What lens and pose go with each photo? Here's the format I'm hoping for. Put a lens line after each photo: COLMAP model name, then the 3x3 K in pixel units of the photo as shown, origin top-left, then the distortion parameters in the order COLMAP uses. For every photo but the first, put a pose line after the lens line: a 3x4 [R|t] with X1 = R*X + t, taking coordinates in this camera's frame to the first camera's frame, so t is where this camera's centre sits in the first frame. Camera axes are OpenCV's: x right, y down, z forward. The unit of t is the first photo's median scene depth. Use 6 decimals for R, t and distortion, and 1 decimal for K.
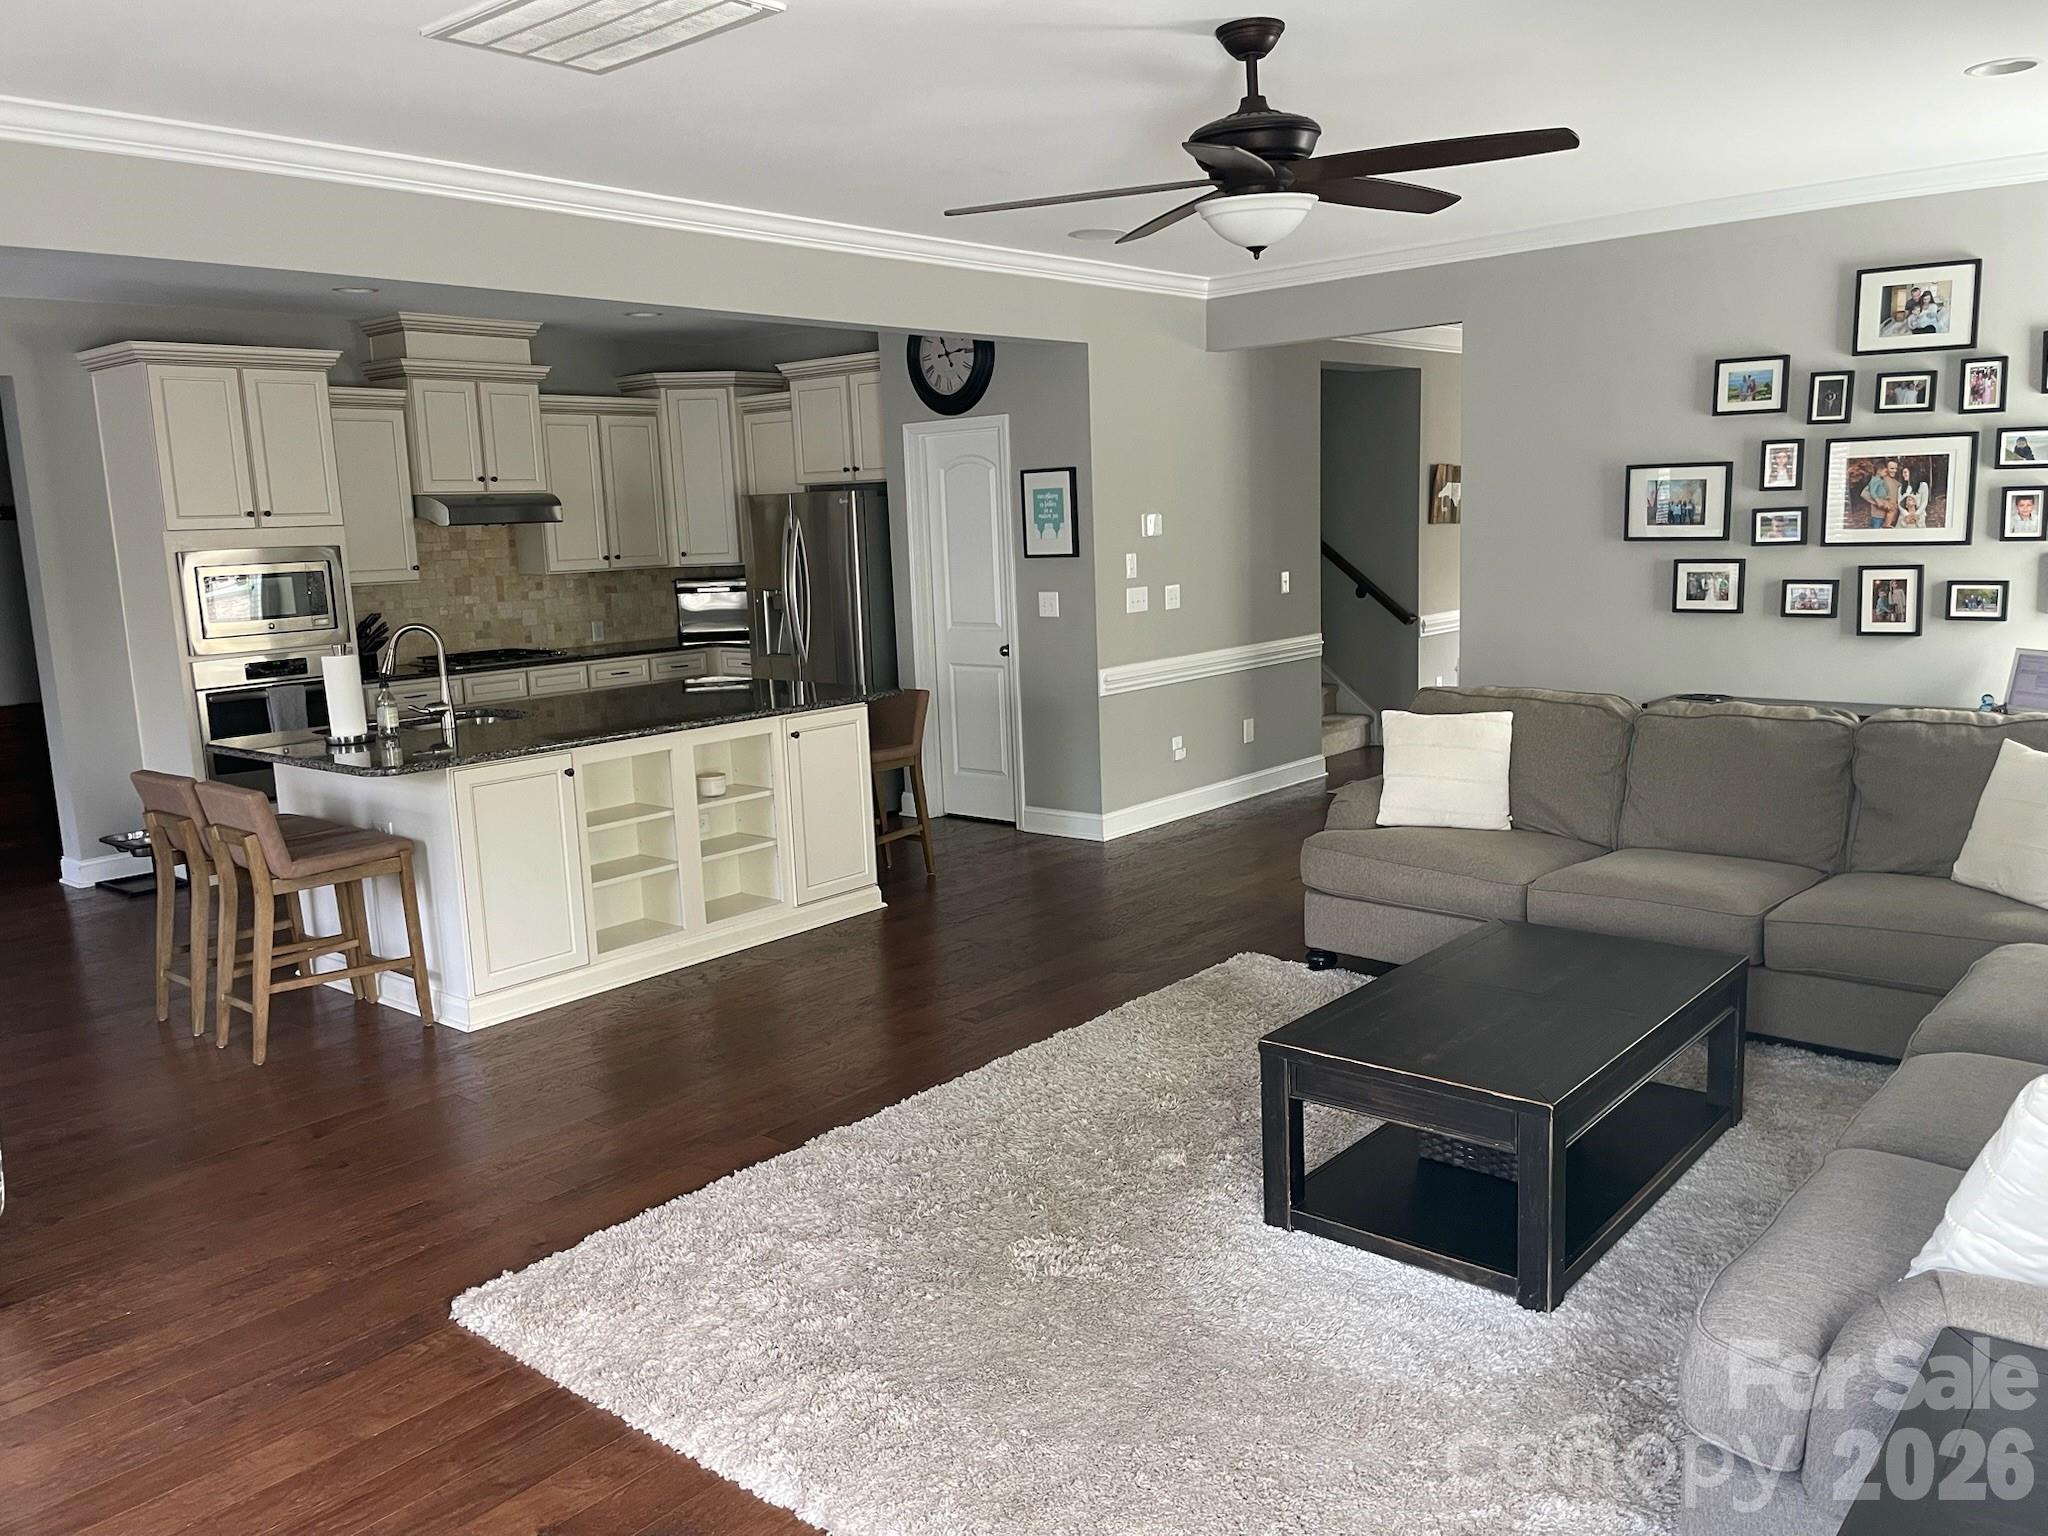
lens RADIAL K [[1564.5, 0, 1030.2], [0, 1564.5, 760.1], [0, 0, 1]] dist [0.090983, -0.126499]
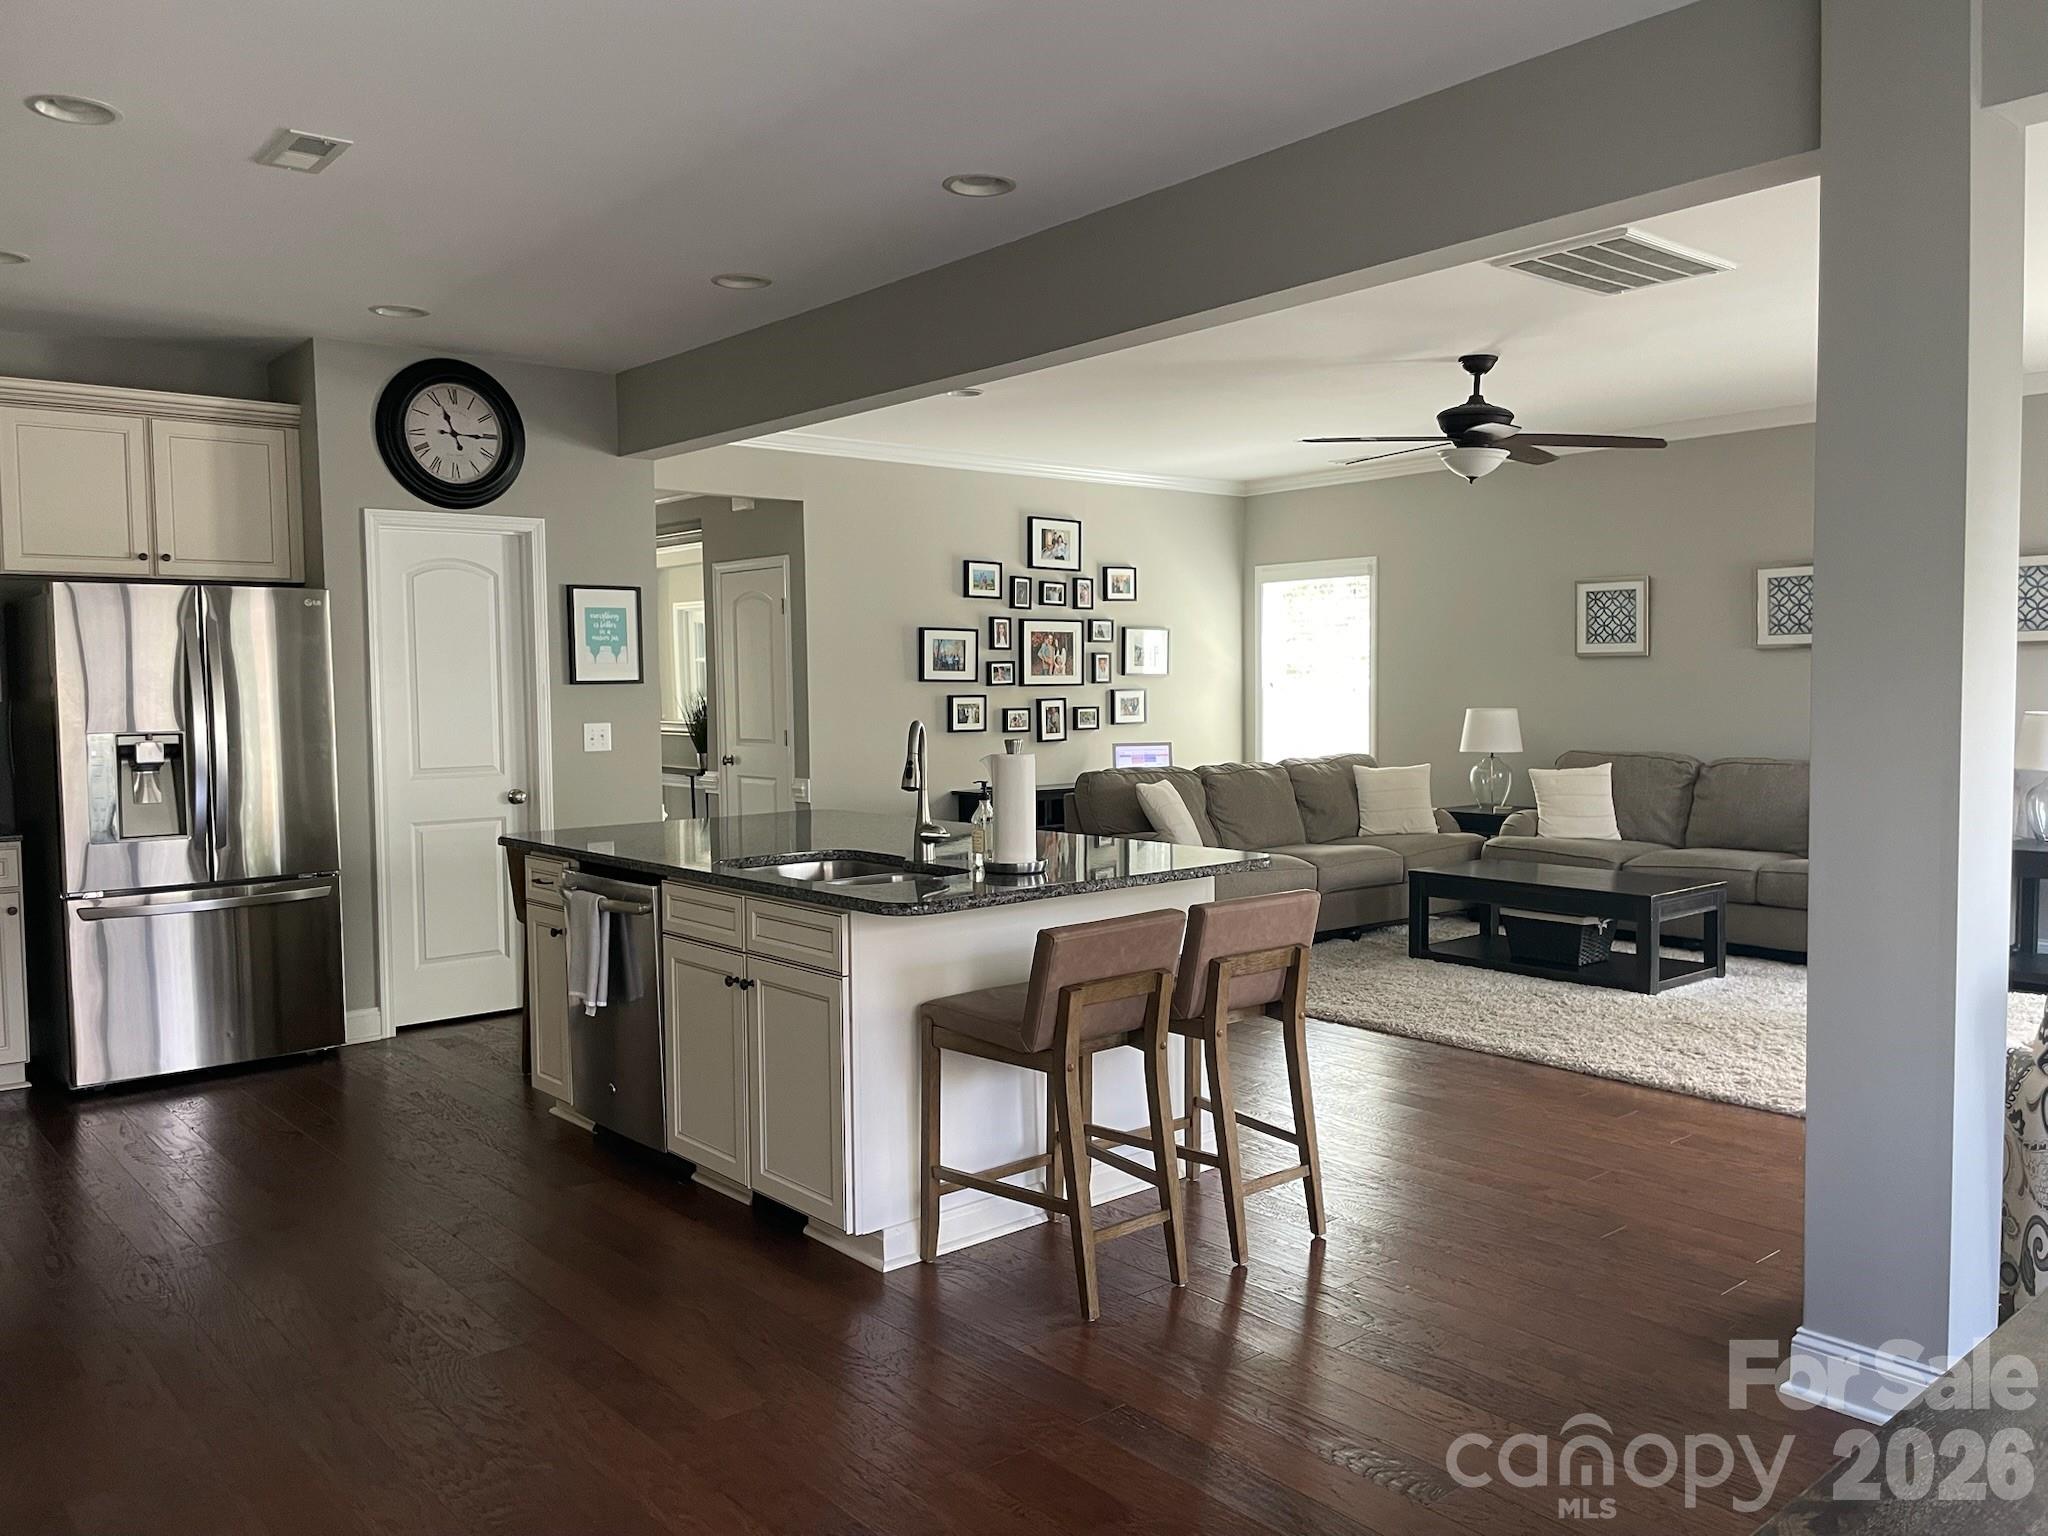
lens RADIAL K [[1551.9, 0, 1062.3], [0, 1551.9, 770.9], [0, 0, 1]] dist [0.006504, -0.004295]
pose [[0.133790, -0.020875, 0.990790, -0.980940], [0.164397, 0.986393, -0.001417, -0.043618], [-0.977279, 0.163073, 0.135401, 0.753379]]
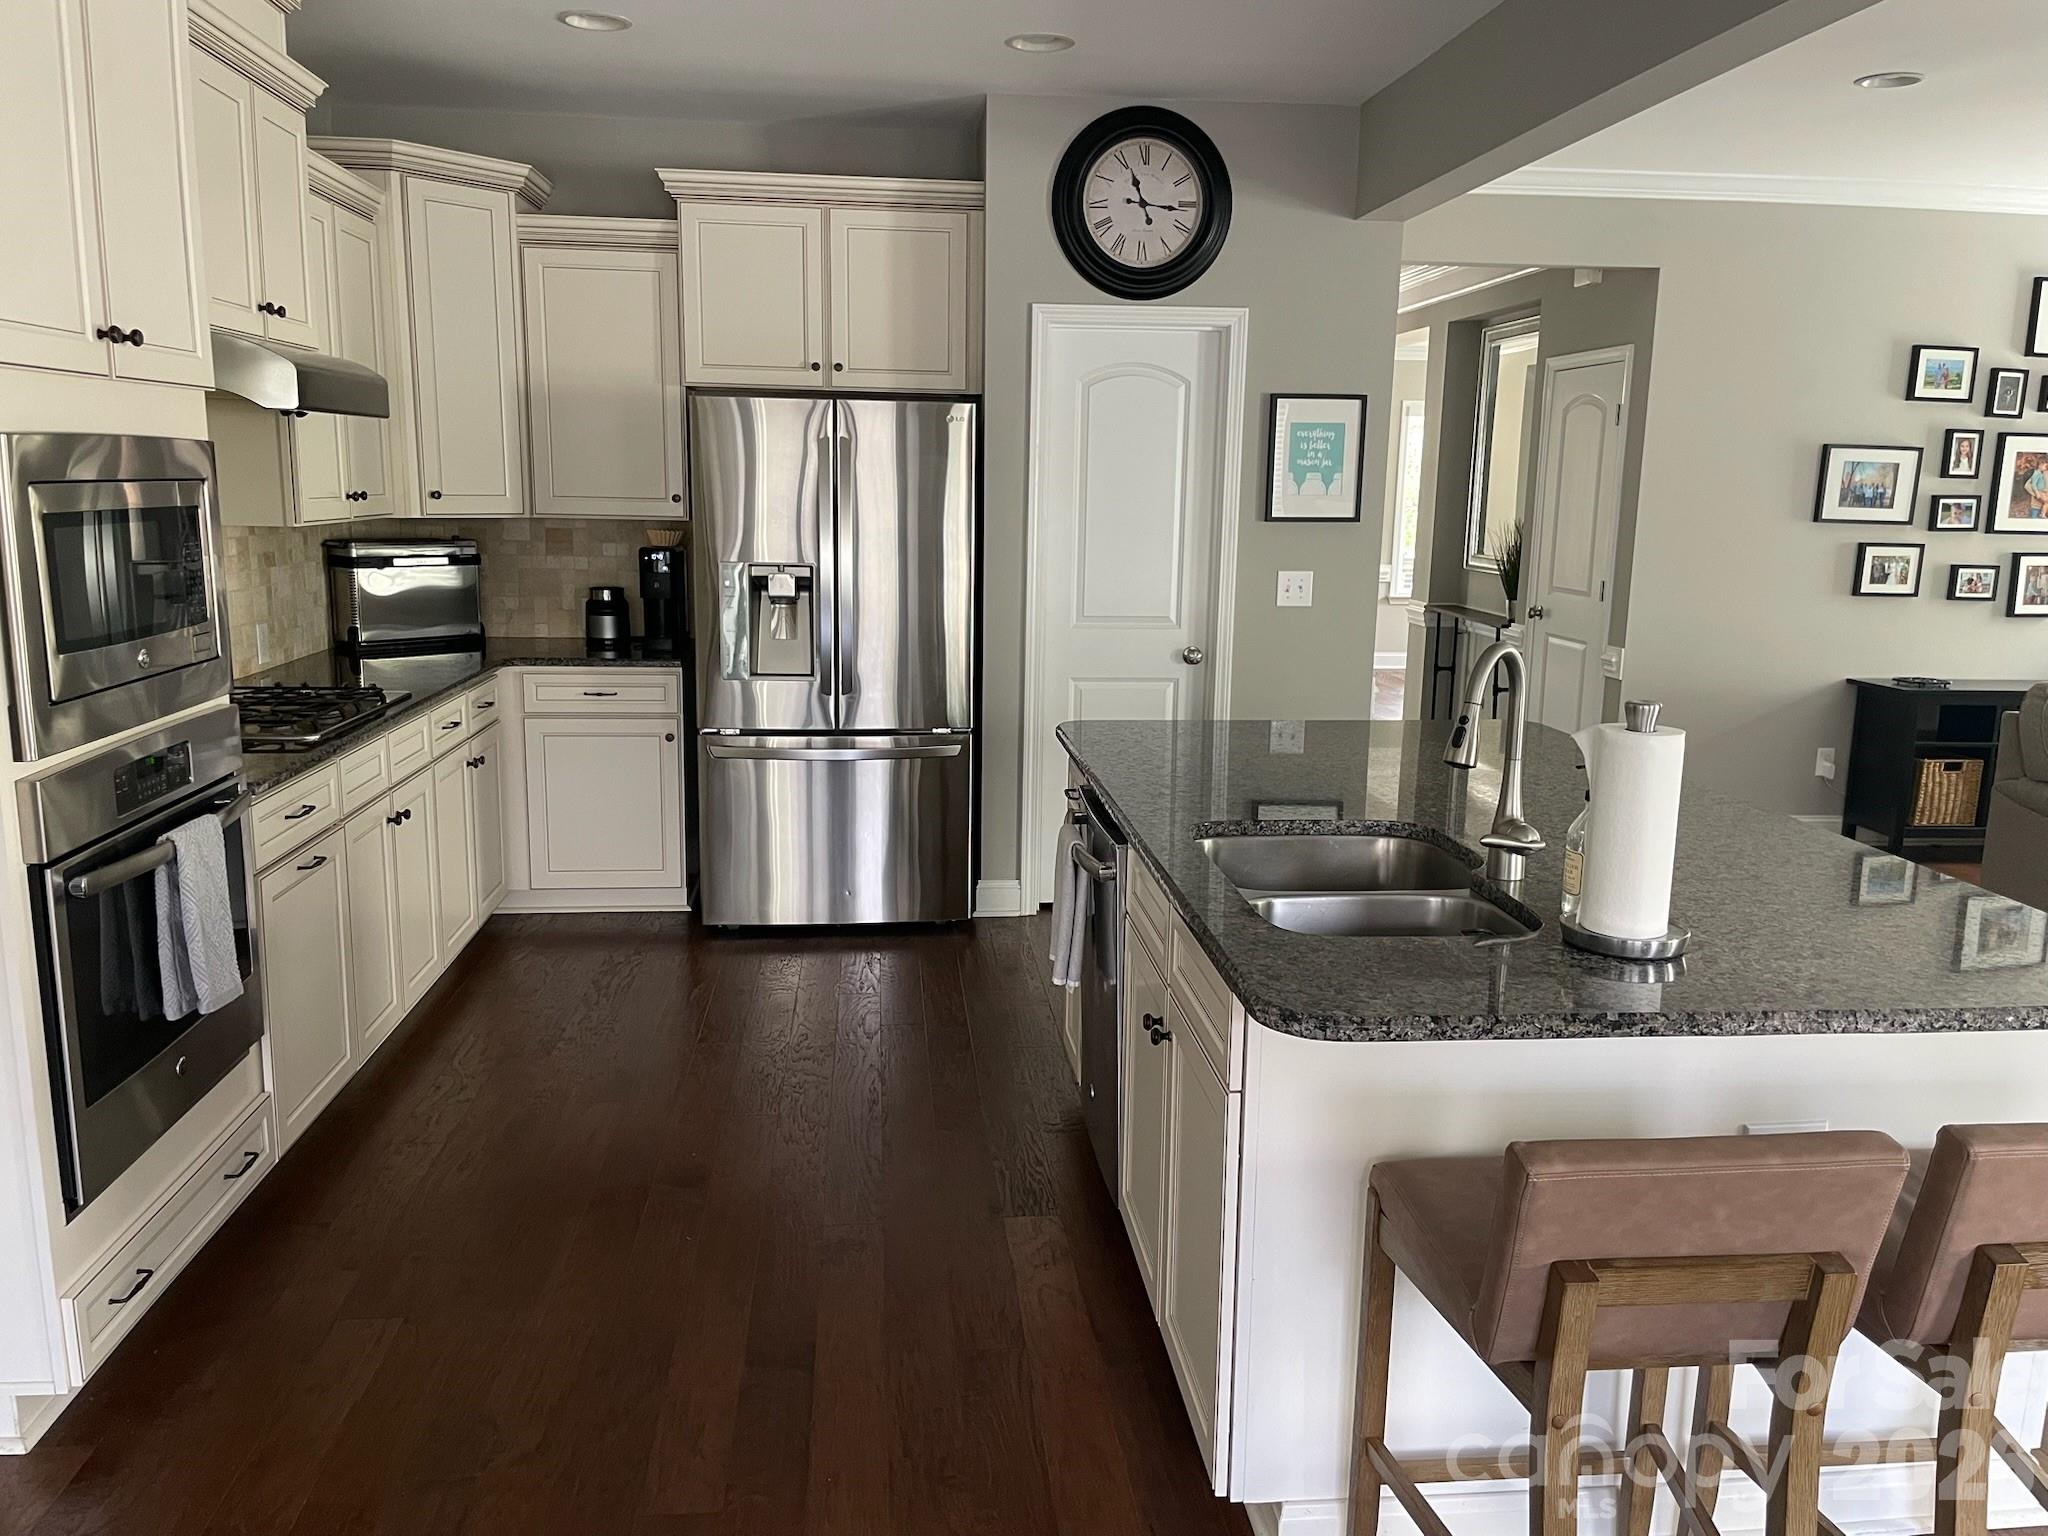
lens RADIAL K [[1564.5, 0, 1030.2], [0, 1564.5, 760.1], [0, 0, 1]] dist [0.090983, -0.126499]
pose [[0.688402, -0.078559, 0.721063, -0.701966], [0.071863, 0.996613, 0.039972, -0.070784], [-0.721761, 0.024301, 0.691716, 0.717053]]
